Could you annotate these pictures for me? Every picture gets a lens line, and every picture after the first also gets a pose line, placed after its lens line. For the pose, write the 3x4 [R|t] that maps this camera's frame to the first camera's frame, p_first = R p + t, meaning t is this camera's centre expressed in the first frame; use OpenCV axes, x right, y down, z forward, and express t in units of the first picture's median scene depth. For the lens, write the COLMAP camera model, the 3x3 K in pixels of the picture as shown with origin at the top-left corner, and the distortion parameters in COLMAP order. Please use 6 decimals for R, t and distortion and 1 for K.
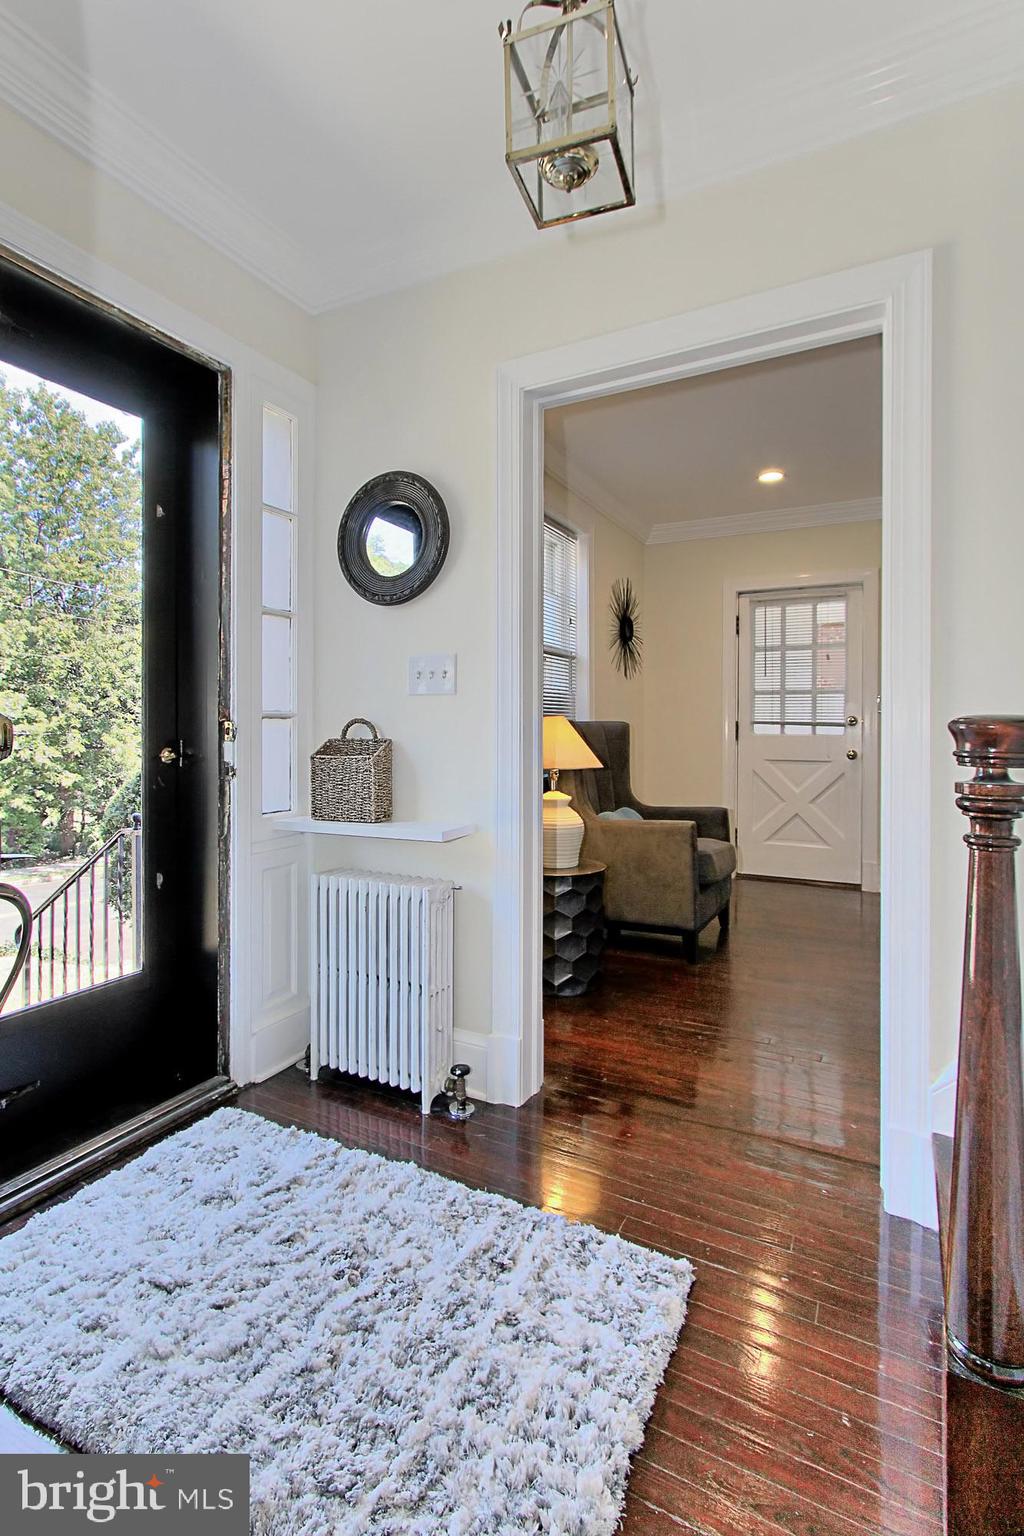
lens RADIAL K [[721.3, 0, 512.0], [0, 721.3, 768.0], [0, 0, 1]] dist [-0.001229, -0.000122]
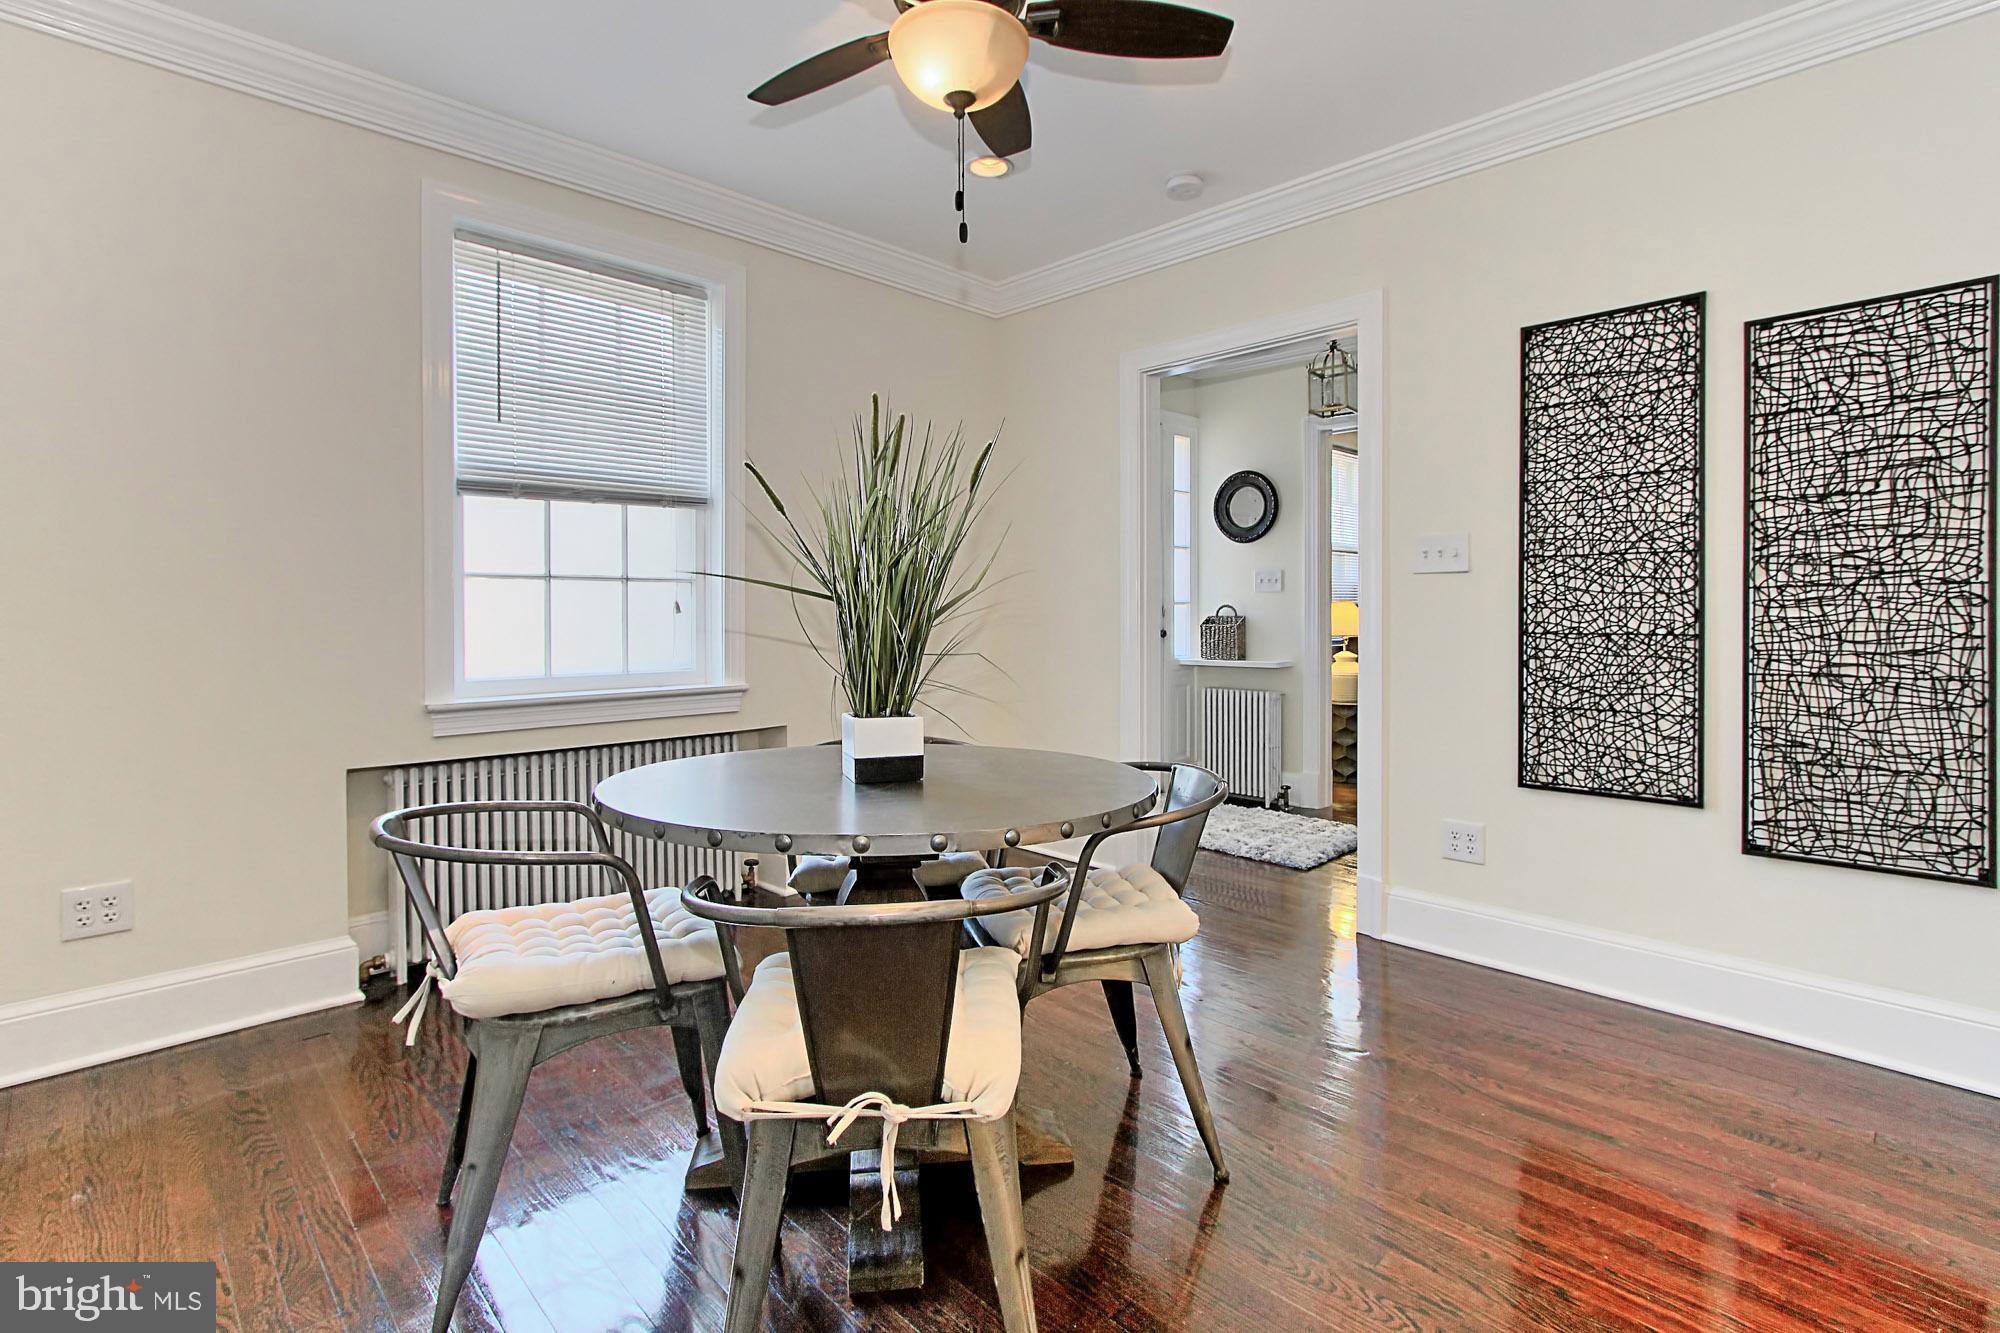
lens RADIAL K [[939.1, 0, 1004.2], [0, 939.1, 651.6], [0, 0, 1]] dist [-0.001229, -0.000122]
pose [[0.955838, 0.000103, -0.293894, -0.050129], [0.004278, 0.999889, 0.014264, 0.014535], [0.293862, -0.014891, 0.955732, -1.495743]]
